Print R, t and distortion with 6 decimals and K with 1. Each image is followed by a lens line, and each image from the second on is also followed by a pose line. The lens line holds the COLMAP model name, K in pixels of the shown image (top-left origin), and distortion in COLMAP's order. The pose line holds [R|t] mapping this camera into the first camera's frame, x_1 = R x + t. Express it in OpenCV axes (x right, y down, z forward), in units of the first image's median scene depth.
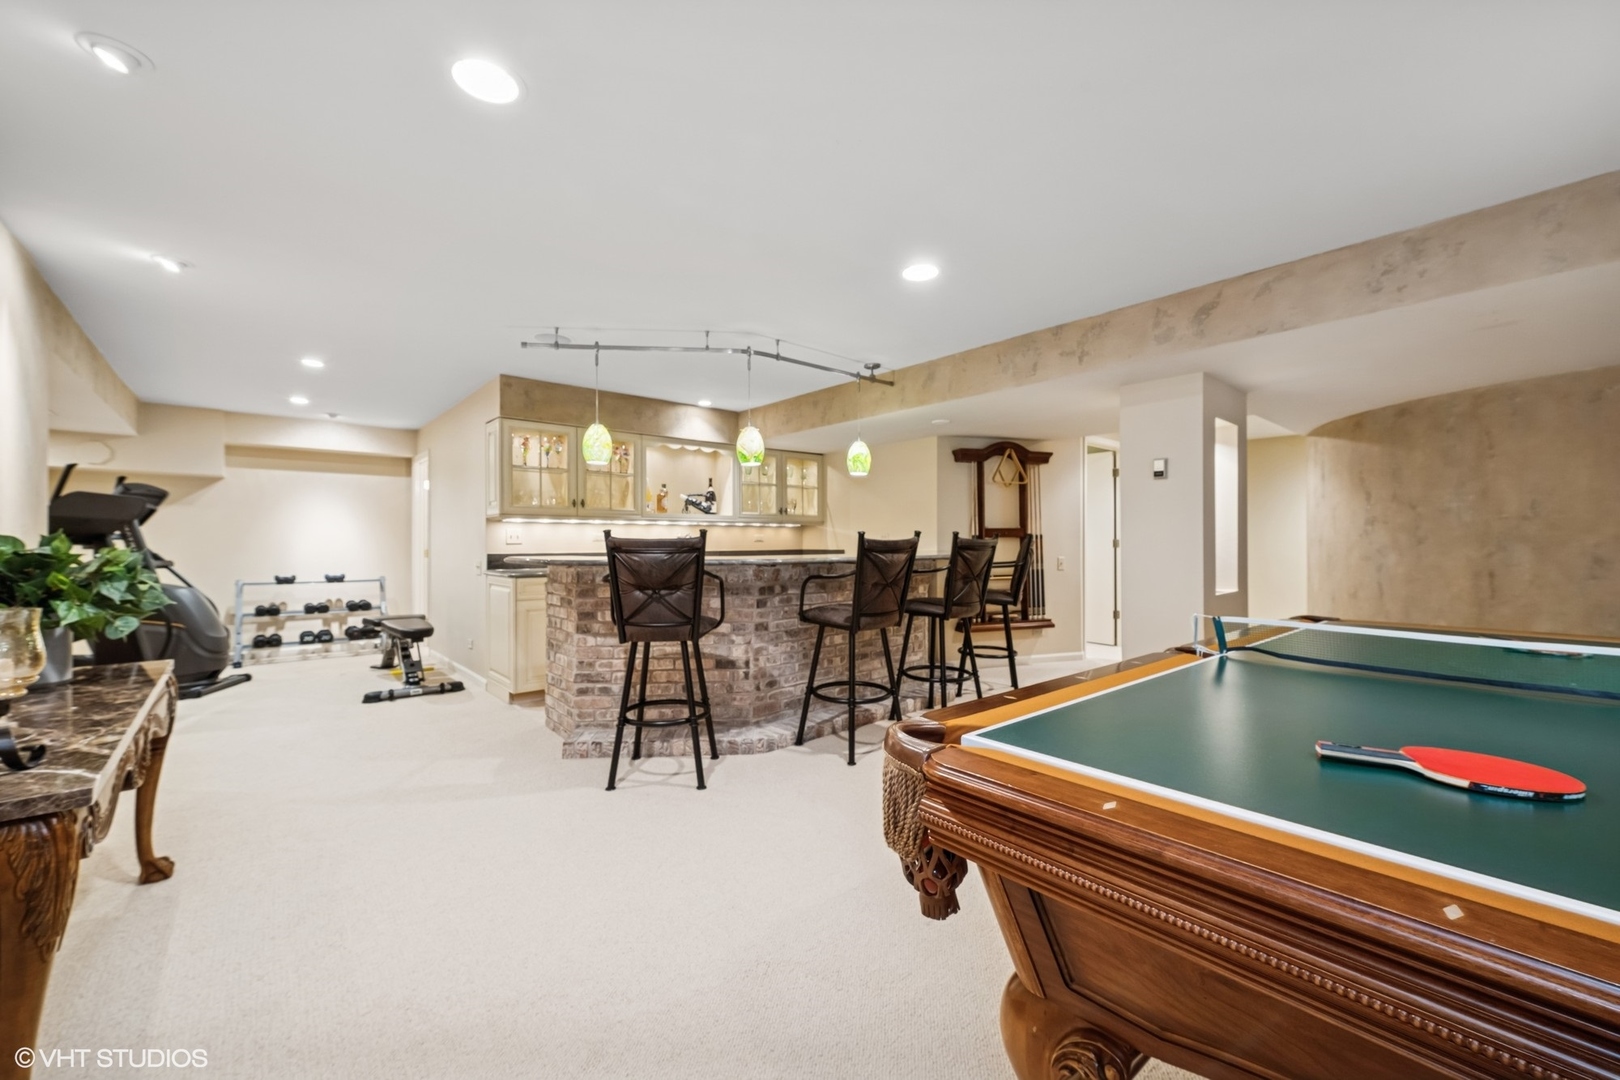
lens RADIAL K [[664.0, 0, 822.5], [0, 664.0, 536.8], [0, 0, 1]] dist [0.023400, -0.000028]
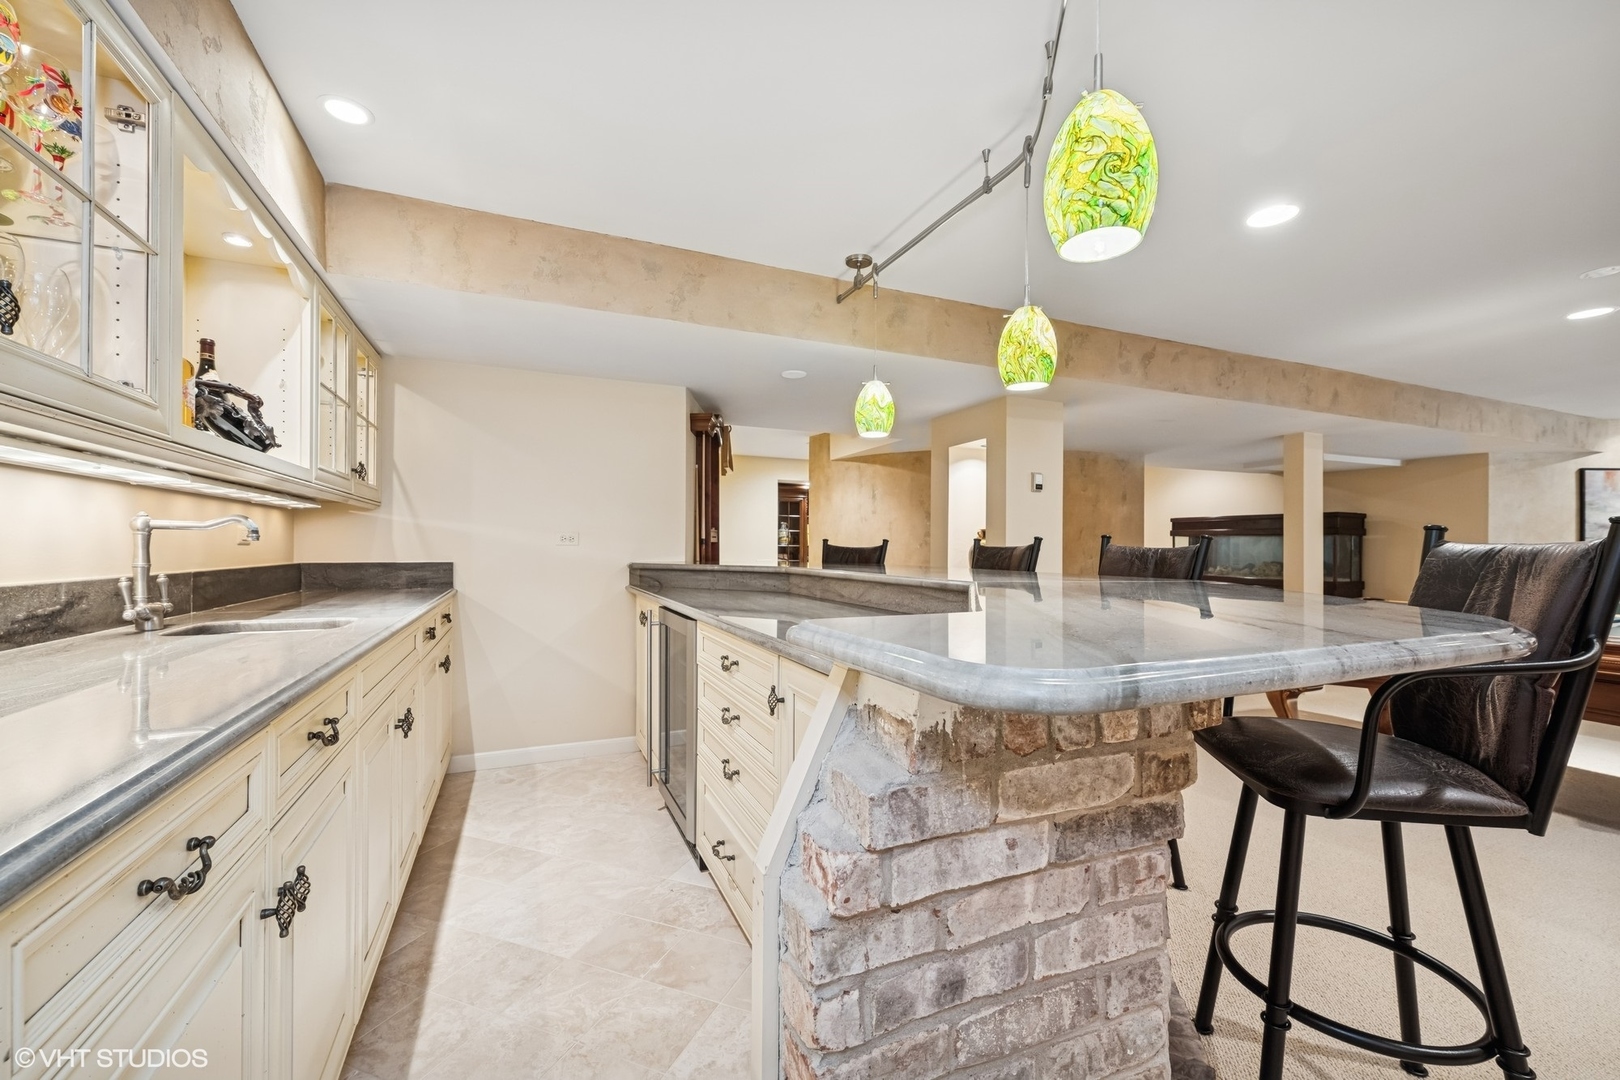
lens RADIAL K [[664.0, 0, 822.5], [0, 664.0, 536.8], [0, 0, 1]] dist [0.023400, -0.000028]
pose [[0.290006, 0.017558, 0.956864, -0.365285], [-0.015624, 0.999785, -0.013610, 0.003080], [-0.956897, -0.011003, 0.290218, 0.605168]]
